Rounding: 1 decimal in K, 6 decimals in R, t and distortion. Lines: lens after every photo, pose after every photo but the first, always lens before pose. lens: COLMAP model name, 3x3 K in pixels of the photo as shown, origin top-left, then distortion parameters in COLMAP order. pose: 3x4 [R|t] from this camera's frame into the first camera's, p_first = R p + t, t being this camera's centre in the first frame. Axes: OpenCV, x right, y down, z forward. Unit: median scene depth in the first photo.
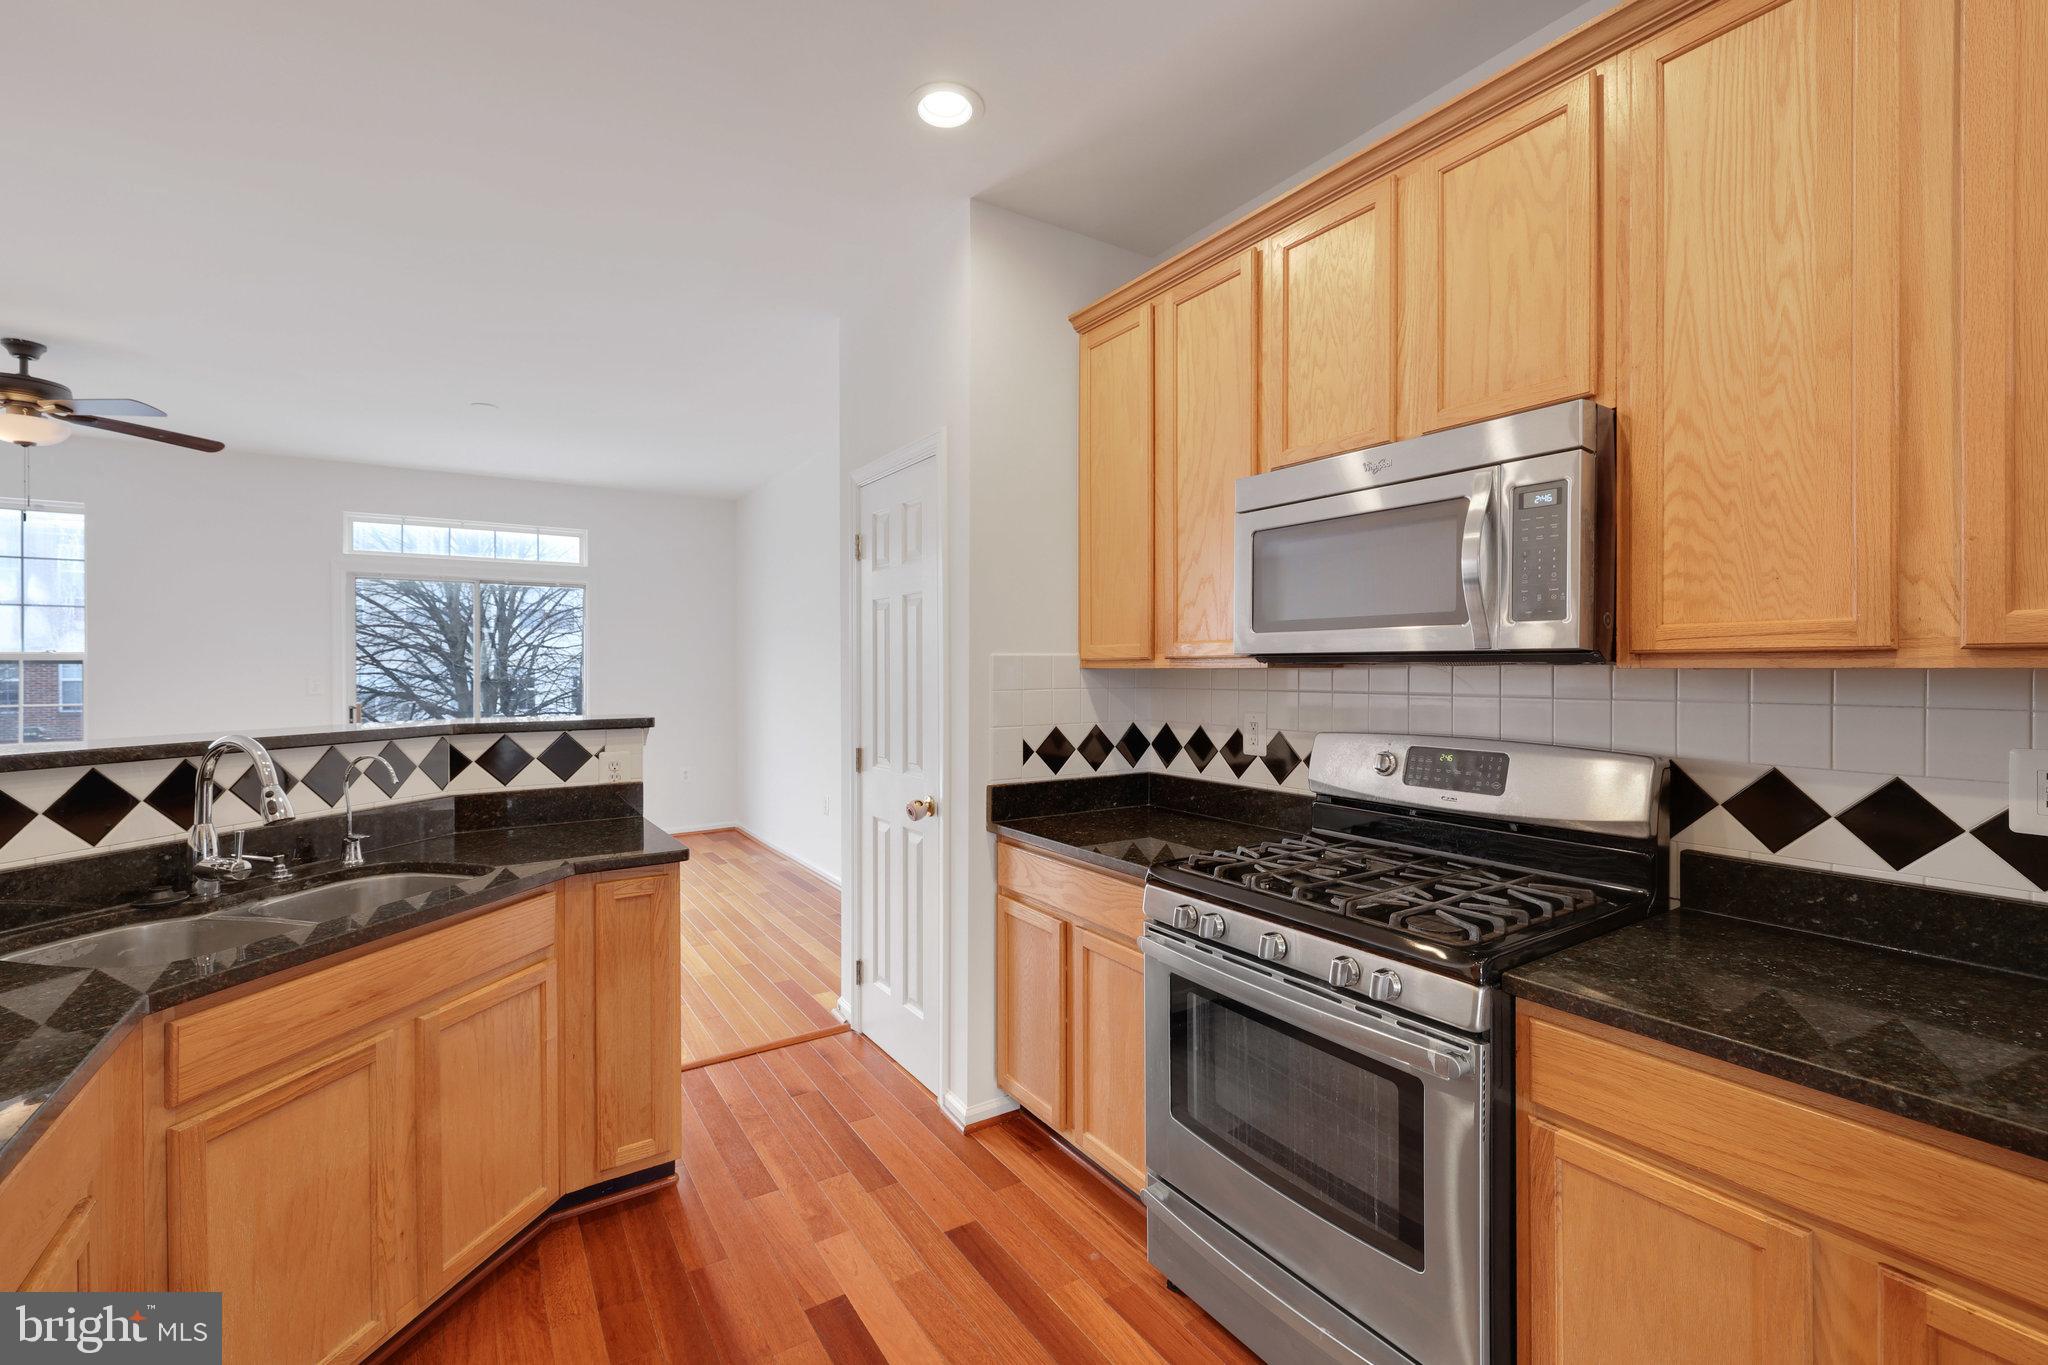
lens RADIAL K [[869.0, 0, 1020.6], [0, 869.0, 676.8], [0, 0, 1]] dist [-0.000291, 0.000075]
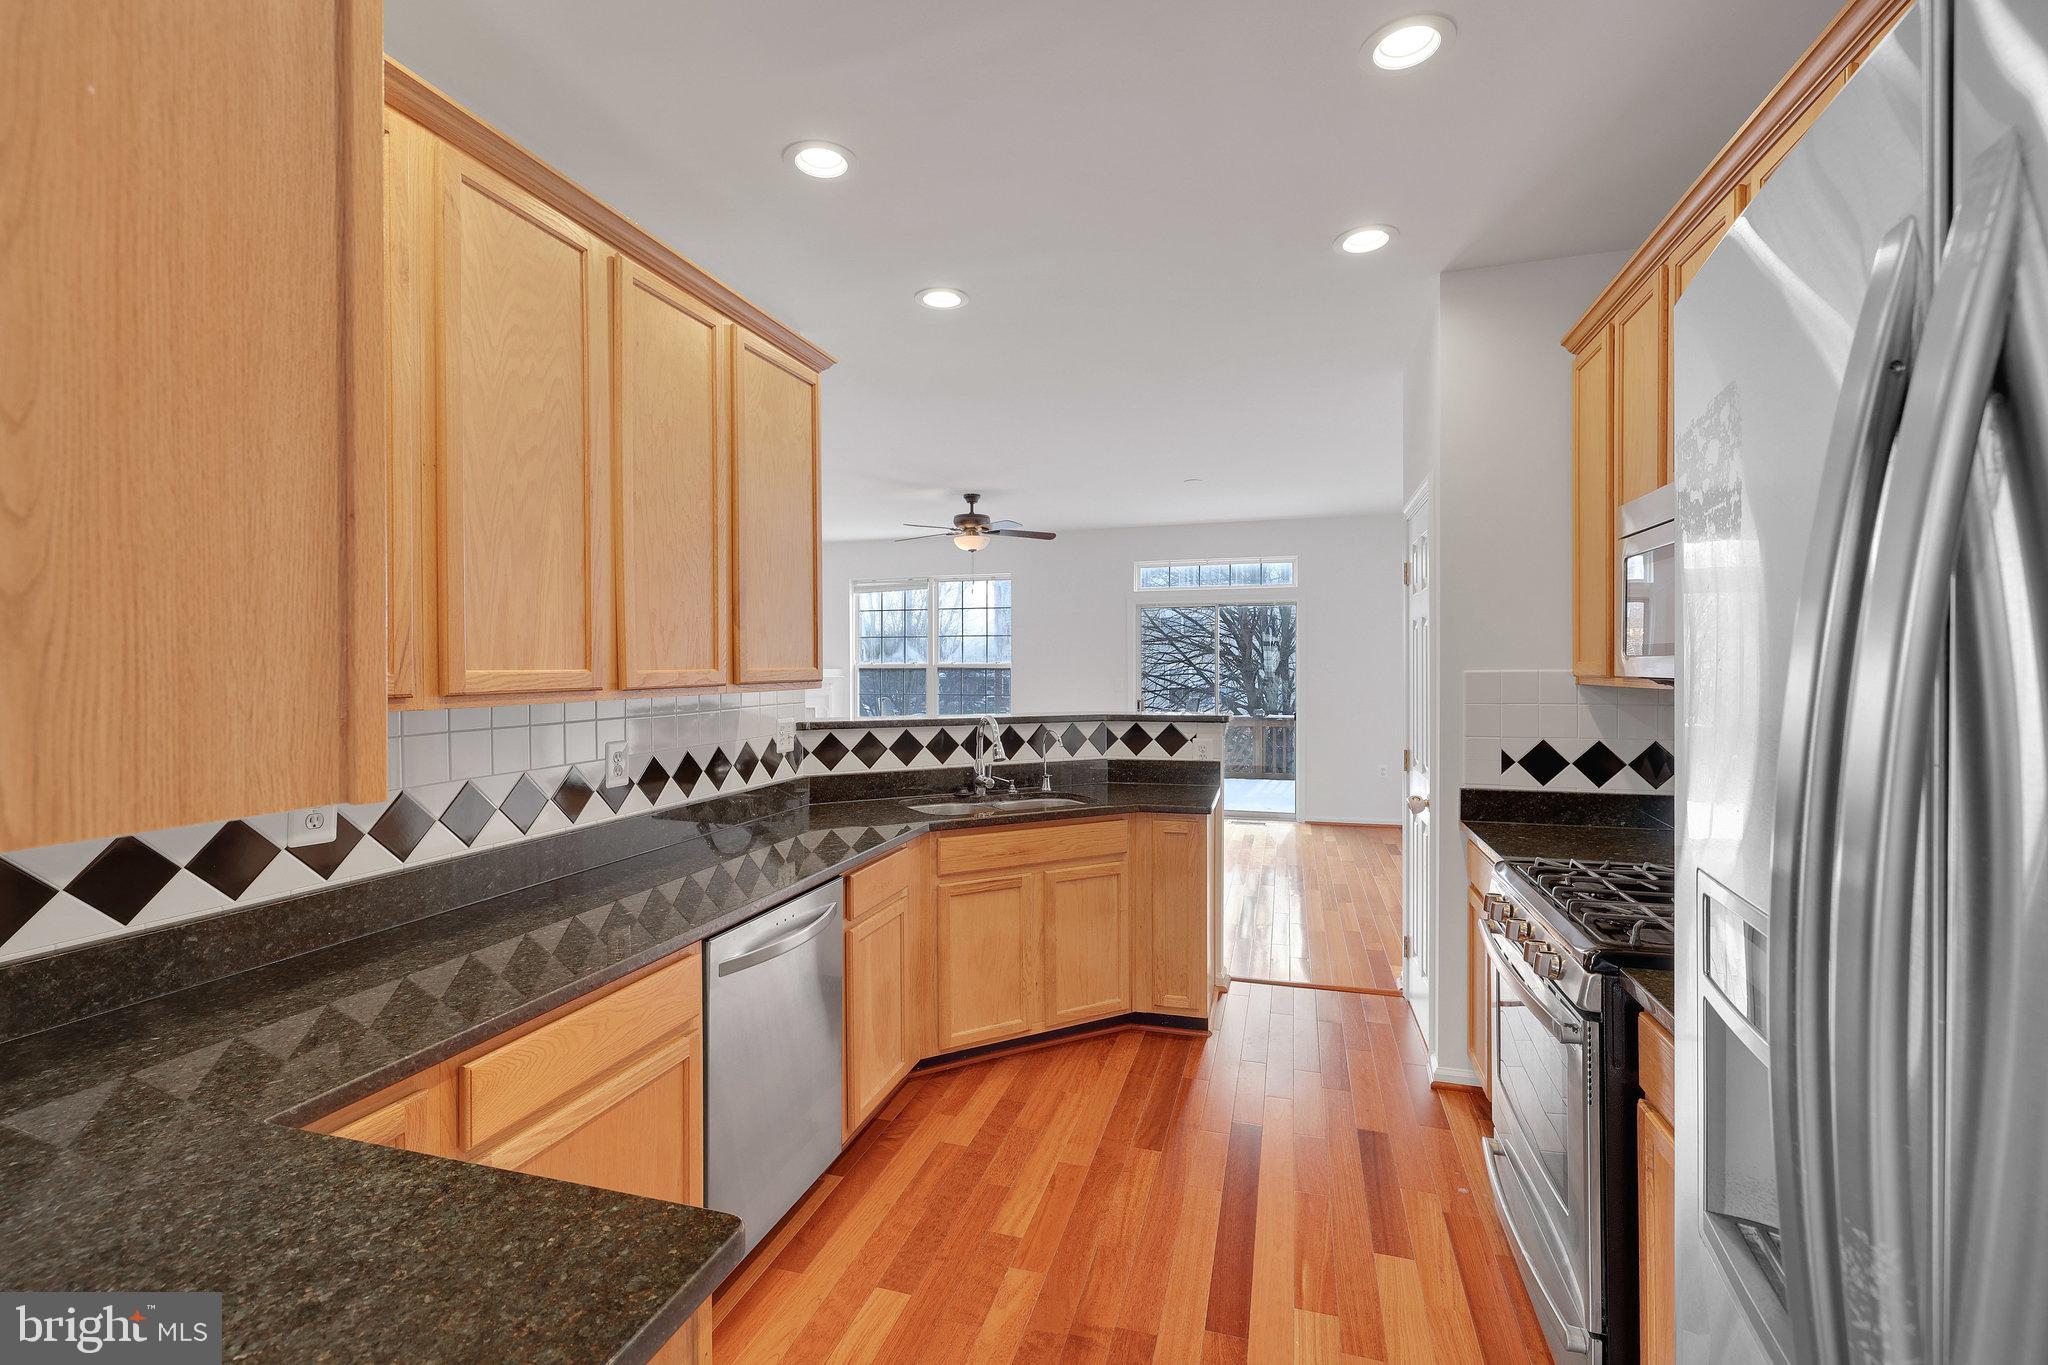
lens RADIAL K [[905.9, 0, 1024.0], [0, 905.9, 682.5], [0, 0, 1]] dist [0.000608, 0.000077]
pose [[0.646164, 0.012440, -0.763097, 0.521619], [-0.005139, 0.999915, 0.011949, -0.023611], [0.763181, -0.003799, 0.646174, -0.197191]]
